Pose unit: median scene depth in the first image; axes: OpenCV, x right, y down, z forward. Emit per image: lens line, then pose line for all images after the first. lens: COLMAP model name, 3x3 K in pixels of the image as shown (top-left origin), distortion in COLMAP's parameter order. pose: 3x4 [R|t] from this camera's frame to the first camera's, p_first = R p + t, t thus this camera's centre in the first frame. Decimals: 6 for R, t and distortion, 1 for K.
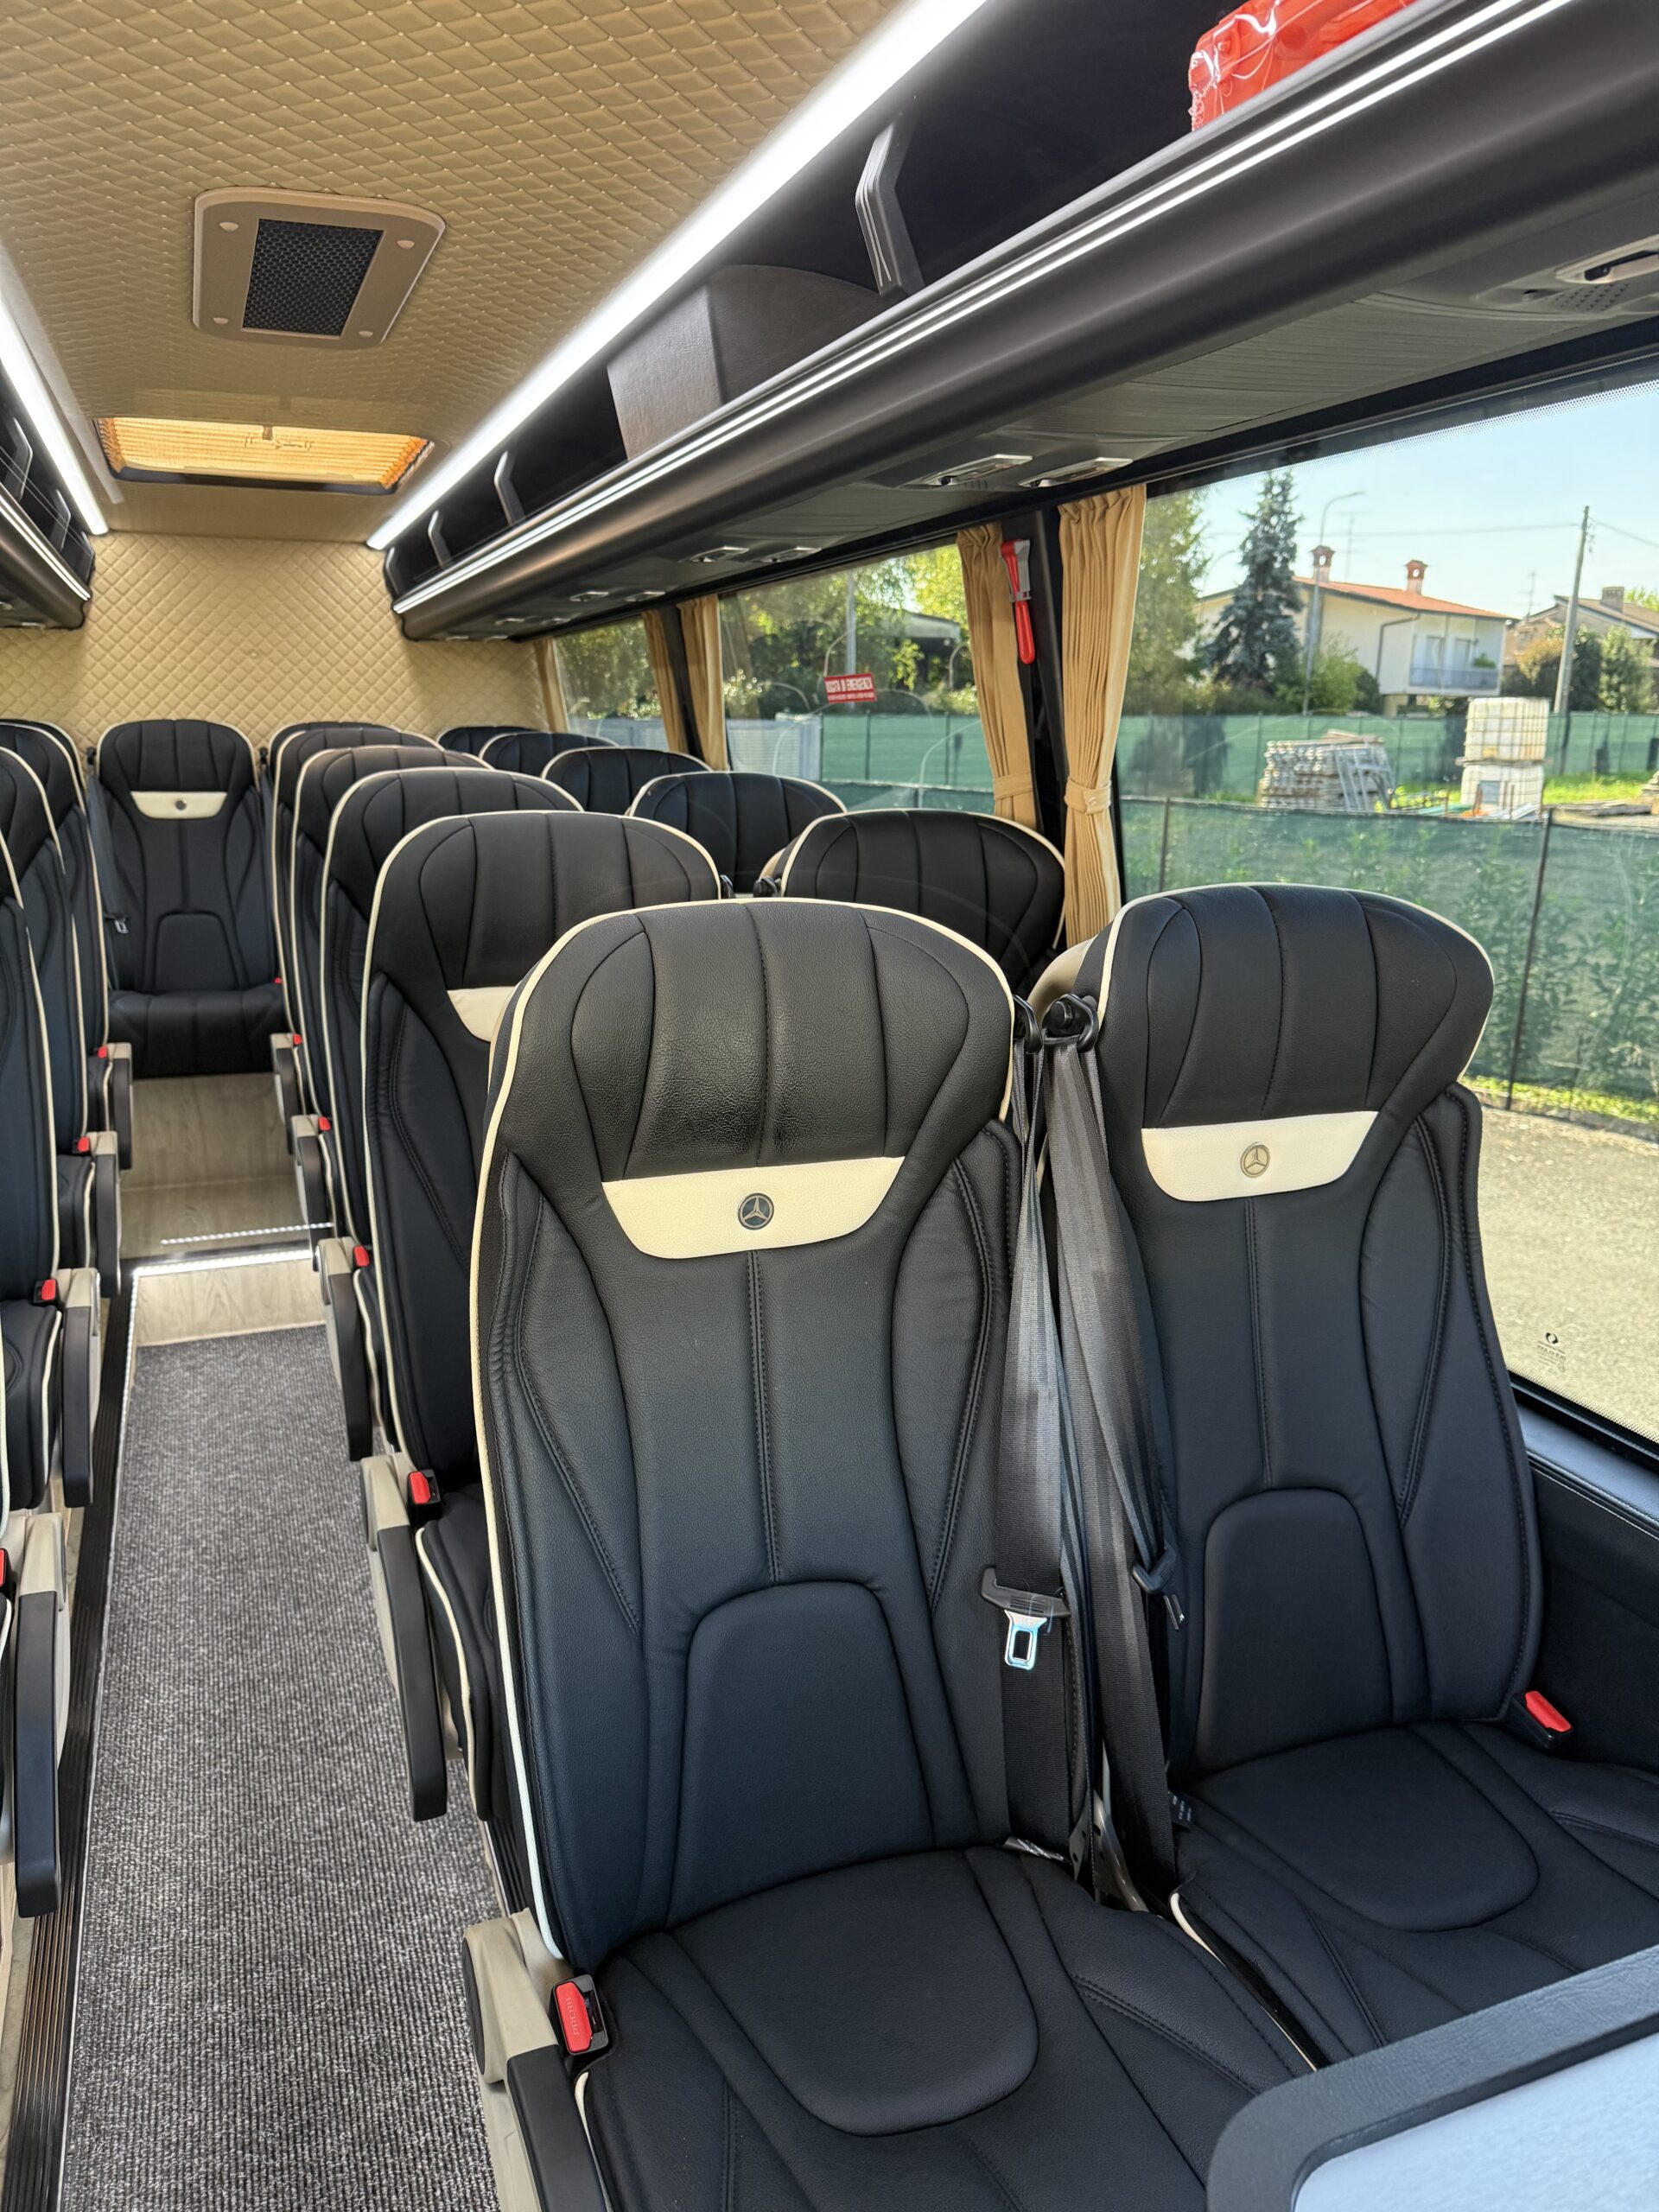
lens RADIAL K [[1569.9, 0, 827.1], [0, 1569.9, 1101.2], [0, 0, 1]] dist [0.075378, -0.115801]
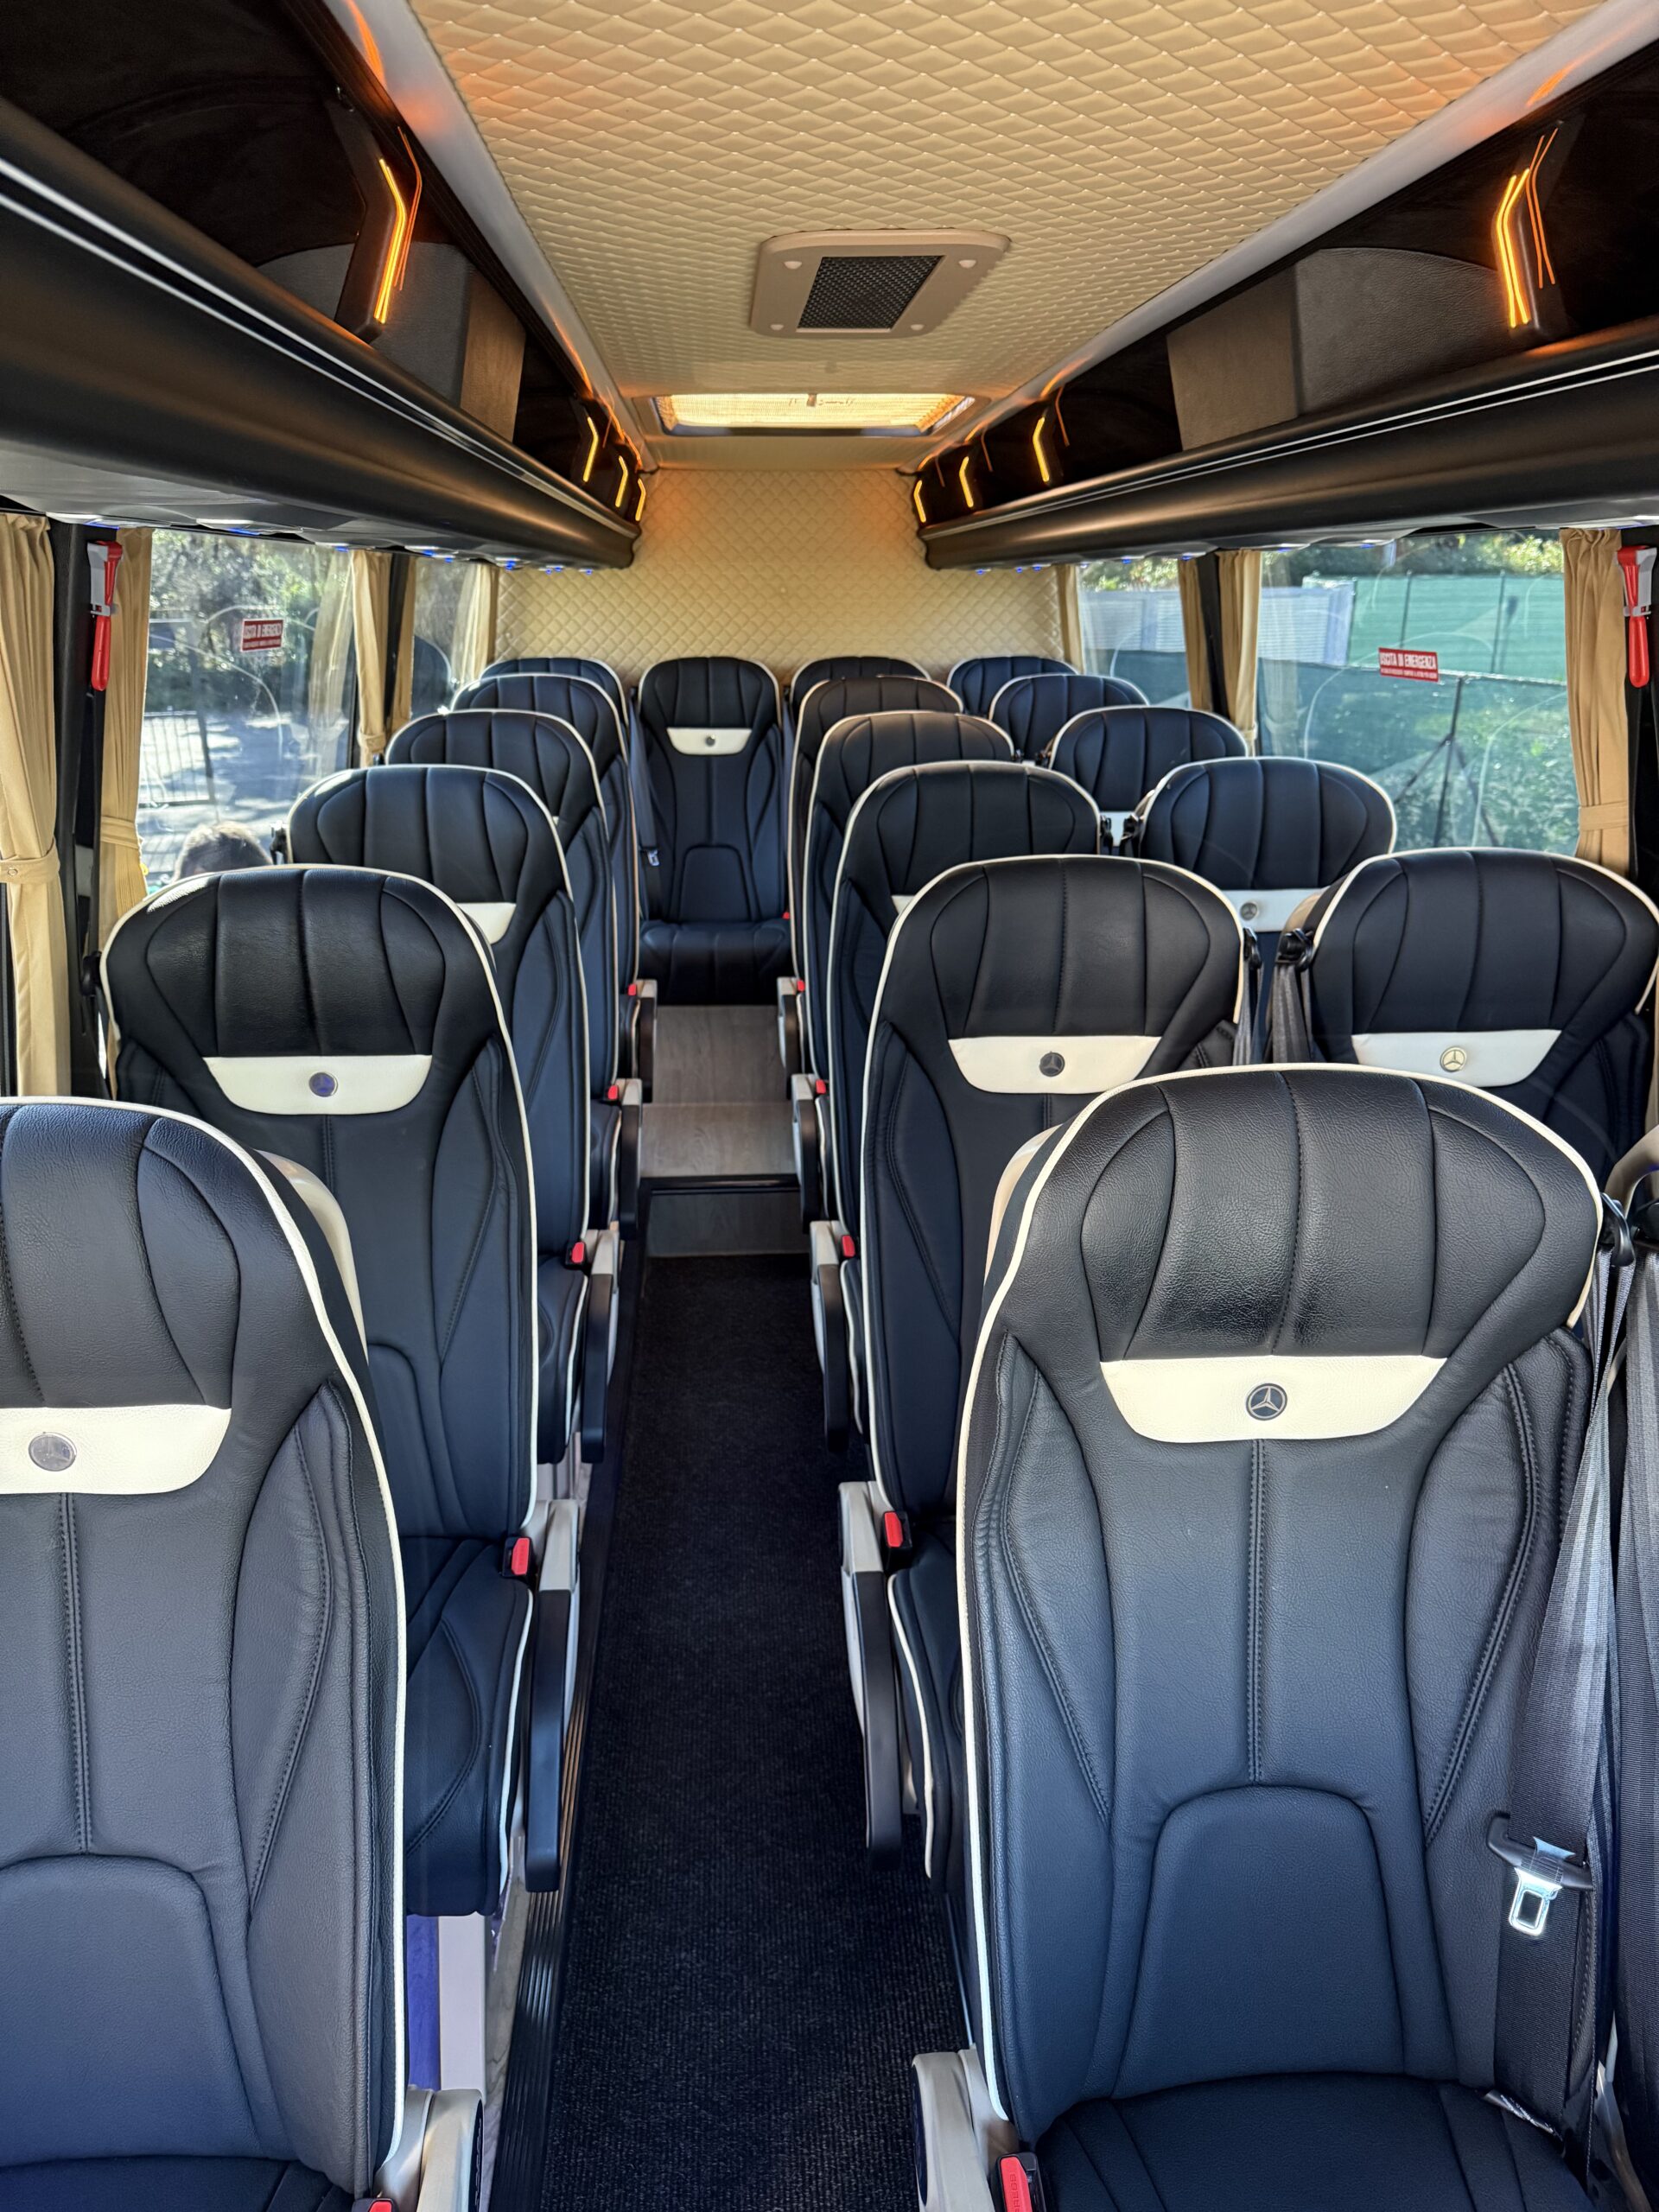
lens RADIAL K [[1535.5, 0, 829.5], [0, 1535.5, 1106.0], [0, 0, 1]] dist [0.220788, -0.406041]
pose [[0.953784, 0.090149, -0.286652, -0.039441], [-0.061941, 0.992434, 0.106014, -0.174241], [0.294040, -0.083359, 0.952151, 0.057164]]
